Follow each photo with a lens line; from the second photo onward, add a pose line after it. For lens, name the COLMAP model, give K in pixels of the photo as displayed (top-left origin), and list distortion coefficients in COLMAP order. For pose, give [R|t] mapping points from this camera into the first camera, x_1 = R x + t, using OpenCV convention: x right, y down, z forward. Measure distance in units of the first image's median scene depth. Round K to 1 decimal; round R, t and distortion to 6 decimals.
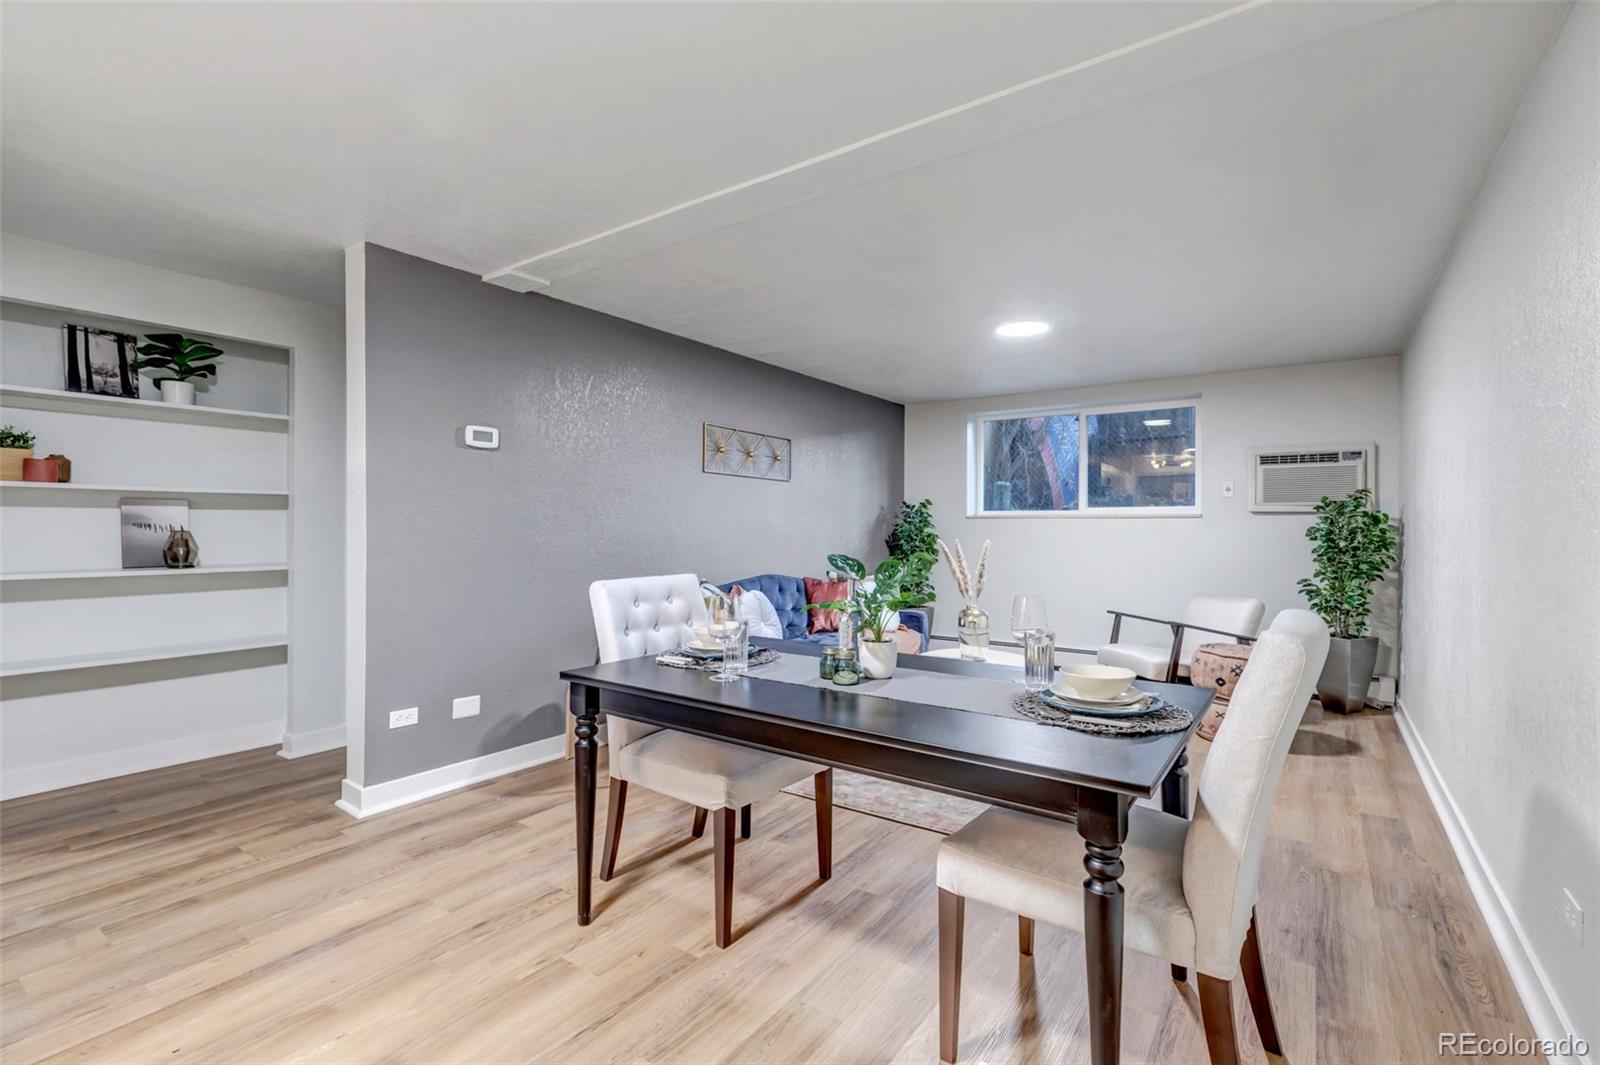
lens RADIAL K [[728.0, 0, 797.0], [0, 728.0, 530.2], [0, 0, 1]] dist [0.005777, -0.002085]
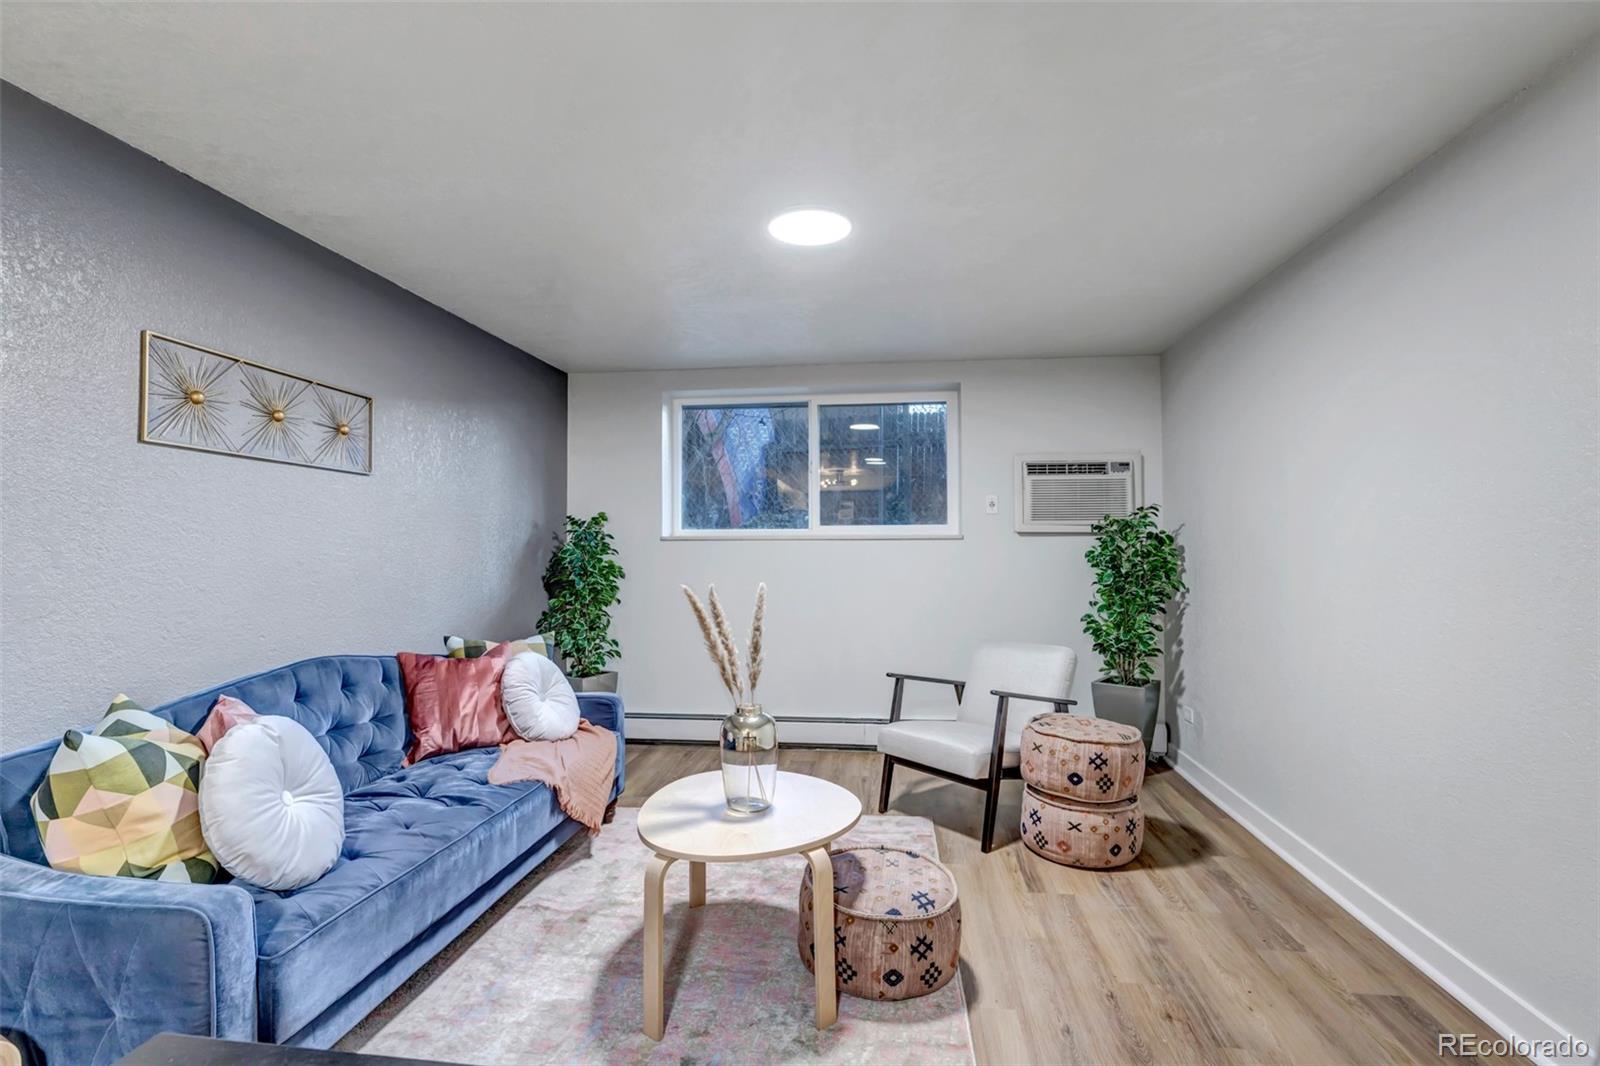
lens RADIAL K [[763.9, 0, 797.5], [0, 763.9, 531.9], [0, 0, 1]] dist [-0.006388, 0.001963]
pose [[0.884072, 0.000734, 0.467350, 0.007329], [0.009432, 0.999767, -0.019412, -0.012160], [-0.467255, 0.021570, 0.883859, 0.391517]]
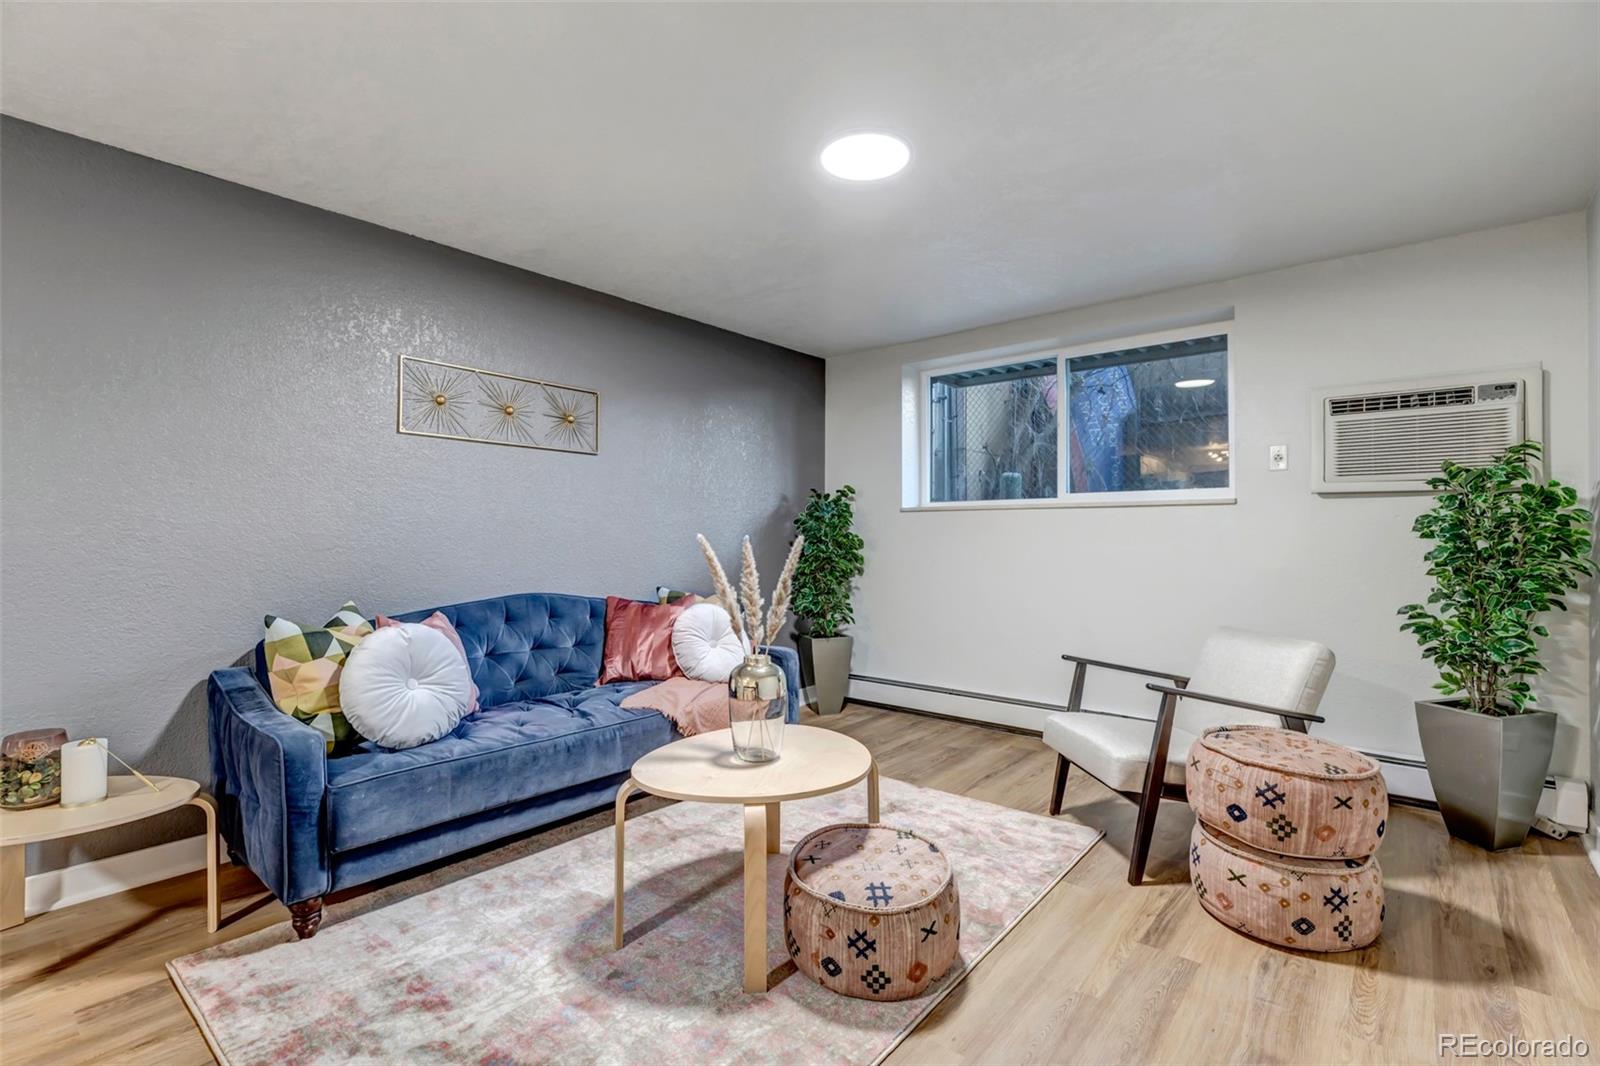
lens RADIAL K [[728.0, 0, 799.1], [0, 728.0, 532.6], [0, 0, 1]] dist [0.005777, -0.002085]
pose [[0.995928, -0.003551, -0.090085, 0.265035], [0.002746, 0.999955, -0.009058, 0.013447], [0.090113, 0.008774, 0.995893, 0.380140]]
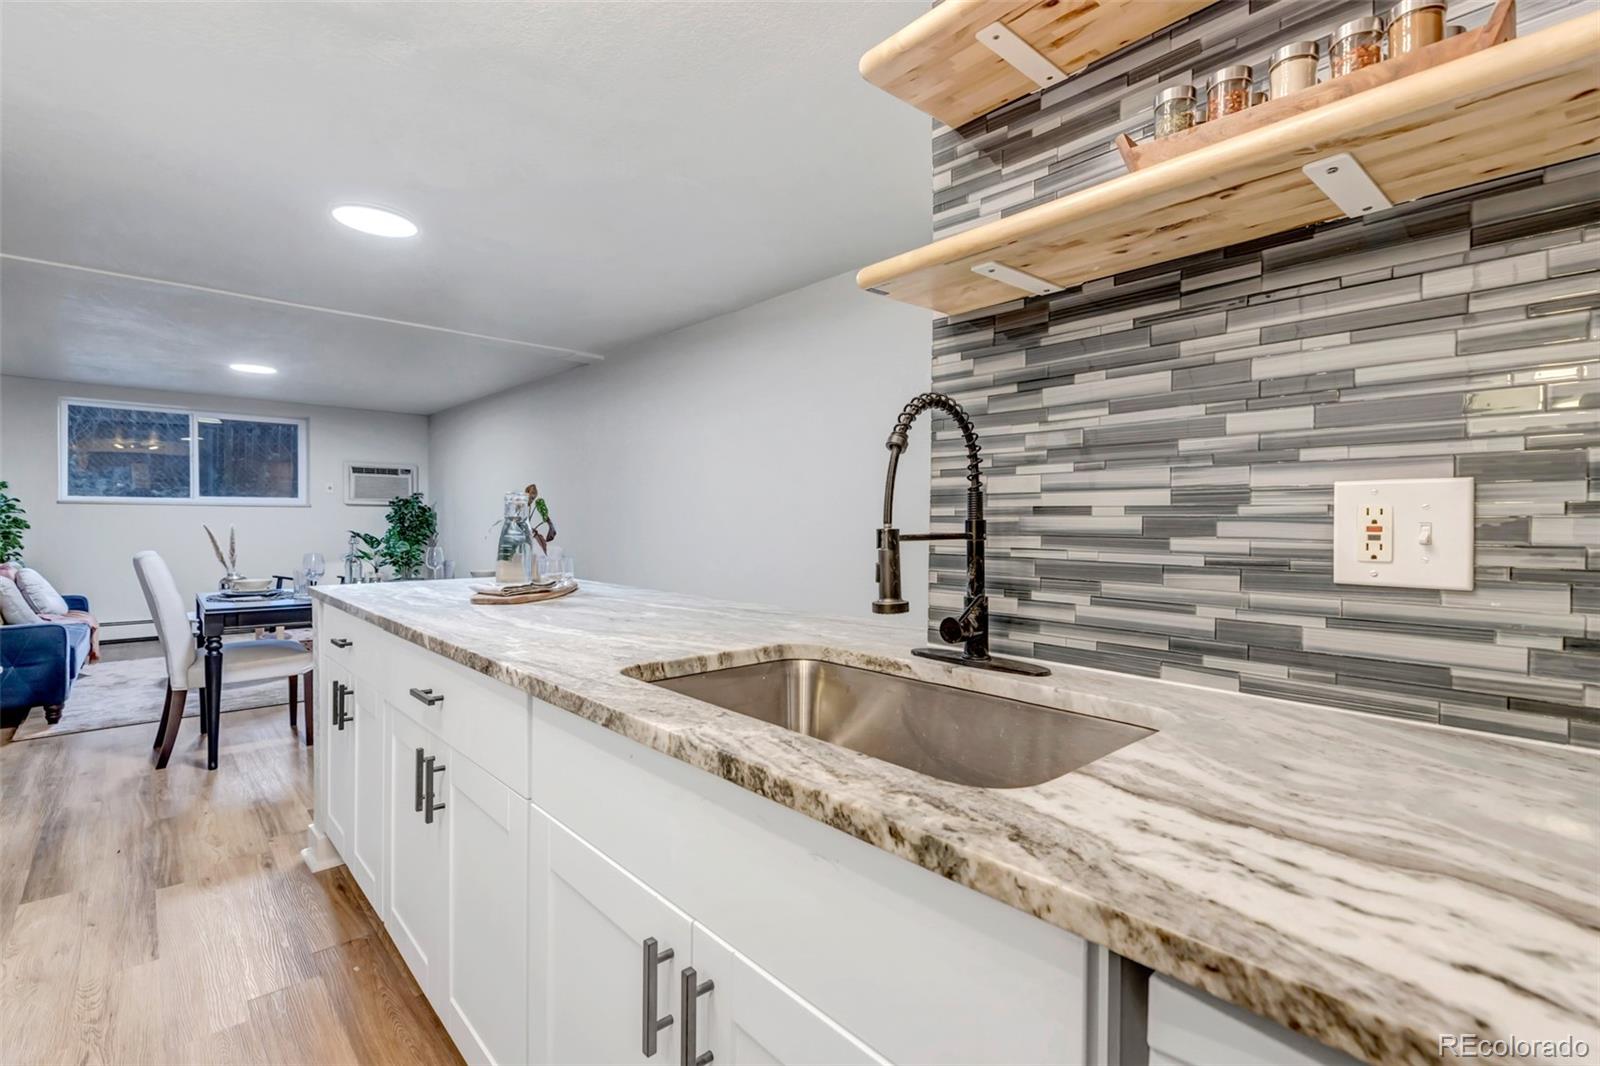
lens RADIAL K [[728.0, 0, 801.6], [0, 728.0, 529.5], [0, 0, 1]] dist [0.005777, -0.002085]
pose [[0.211971, -0.015707, 0.977150, -0.691735], [-0.003424, 0.999853, 0.016815, -0.001285], [-0.977270, -0.006910, 0.211886, -0.246588]]
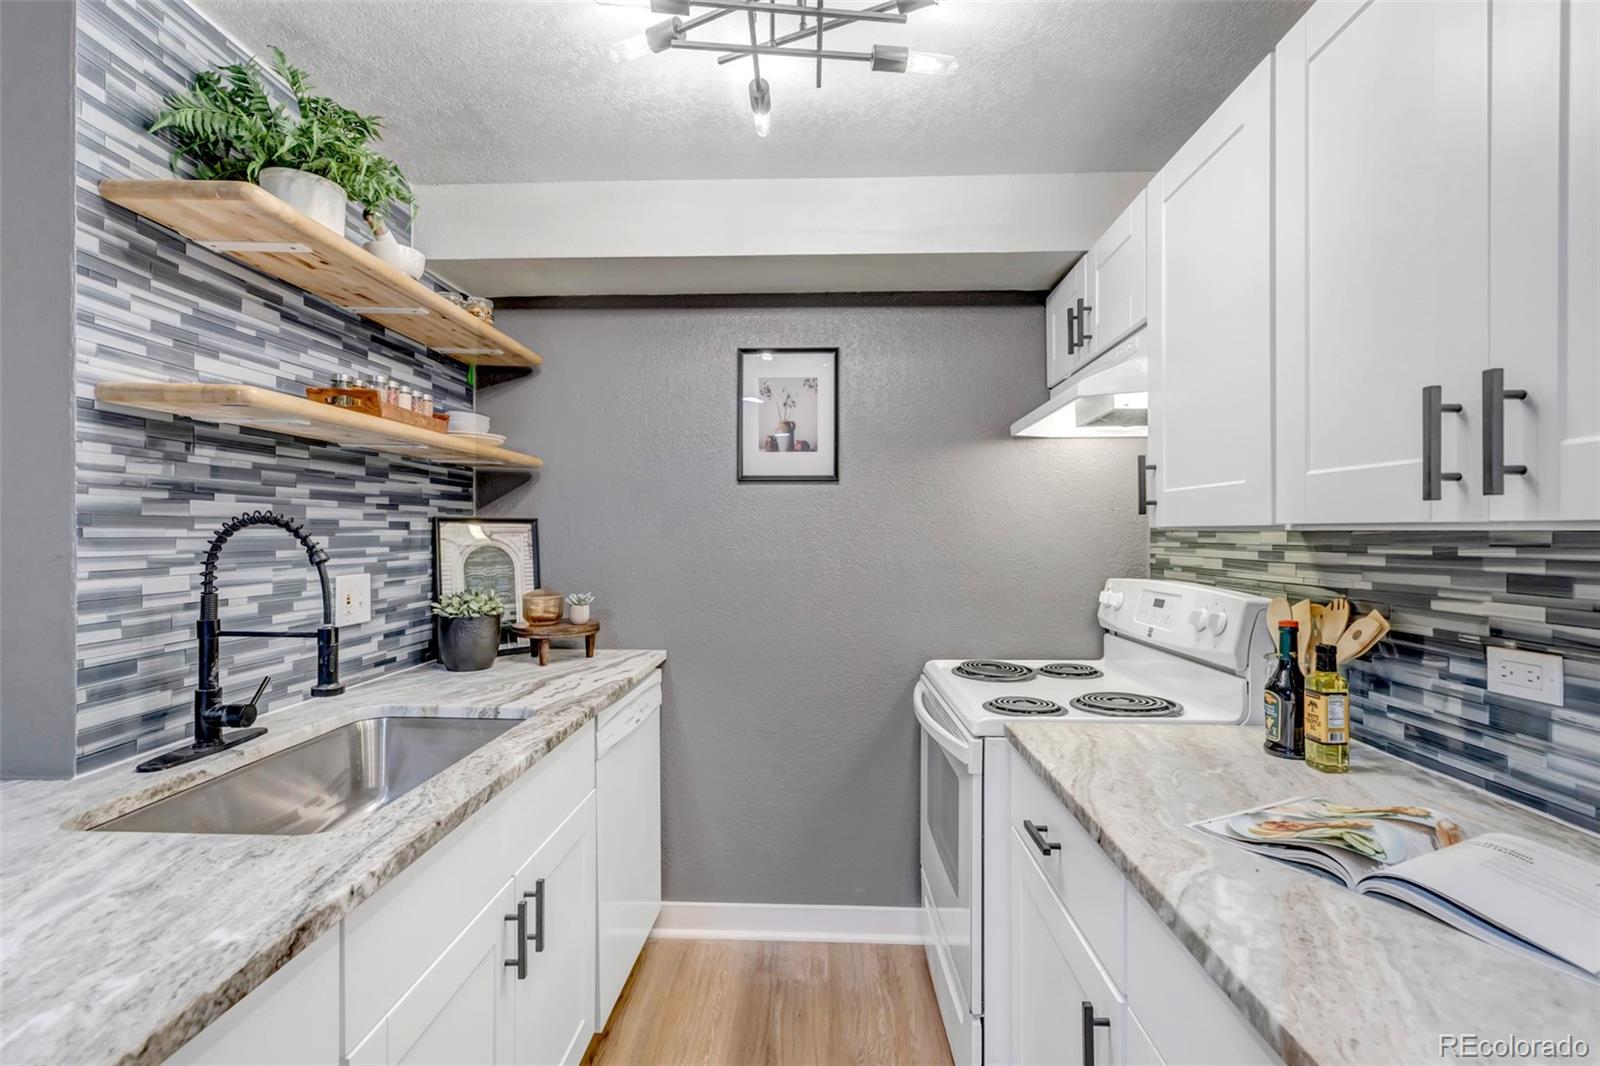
lens RADIAL K [[728.0, 0, 798.5], [0, 728.0, 527.6], [0, 0, 1]] dist [0.005777, -0.002085]
pose [[-0.838135, -0.010618, -0.545360, -0.474525], [-0.008363, 0.999943, -0.006617, -0.034702], [0.545399, -0.000985, -0.838176, 0.094159]]
